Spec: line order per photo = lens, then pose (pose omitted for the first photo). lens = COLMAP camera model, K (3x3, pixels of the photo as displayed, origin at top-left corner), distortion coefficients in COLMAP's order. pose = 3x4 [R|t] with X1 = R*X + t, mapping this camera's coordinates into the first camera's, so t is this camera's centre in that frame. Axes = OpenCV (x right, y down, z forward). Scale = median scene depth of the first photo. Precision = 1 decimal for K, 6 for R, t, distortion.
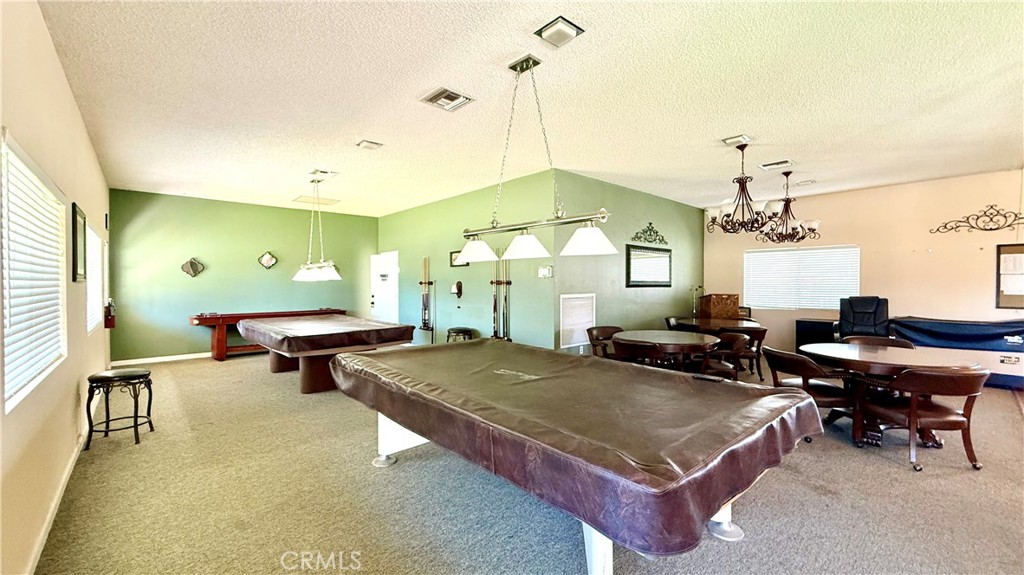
lens RADIAL K [[408.8, 0, 507.9], [0, 408.8, 287.4], [0, 0, 1]] dist [0.000045, 0.000404]
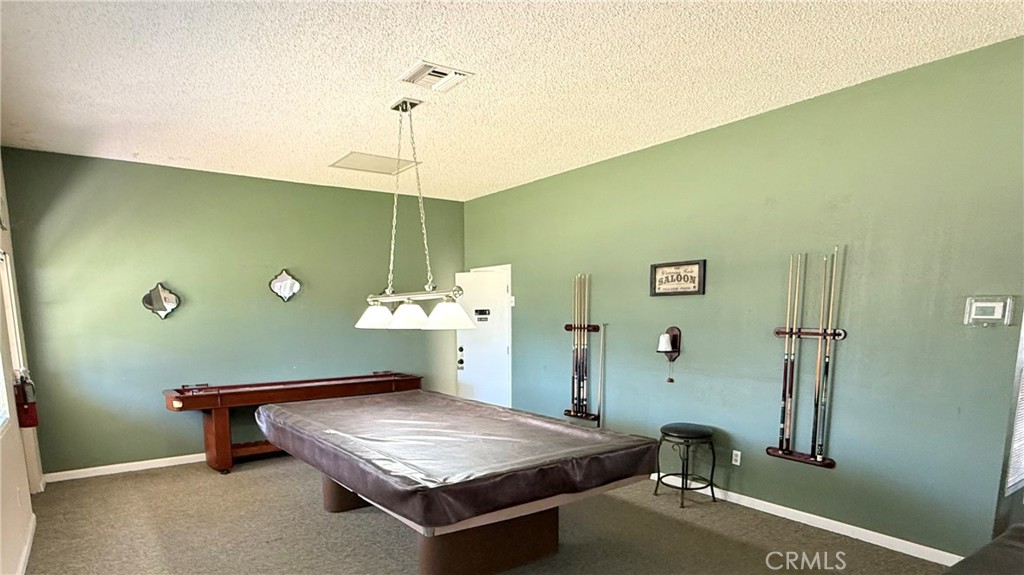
lens RADIAL K [[606.4, 0, 510.7], [0, 606.4, 415.1], [0, 0, 1]] dist [0.000033, -0.000484]
pose [[0.992543, 0.016836, -0.120725, -0.220403], [0.001935, 0.988115, 0.153706, -0.022090], [0.121878, -0.152793, 0.980714, 0.255709]]
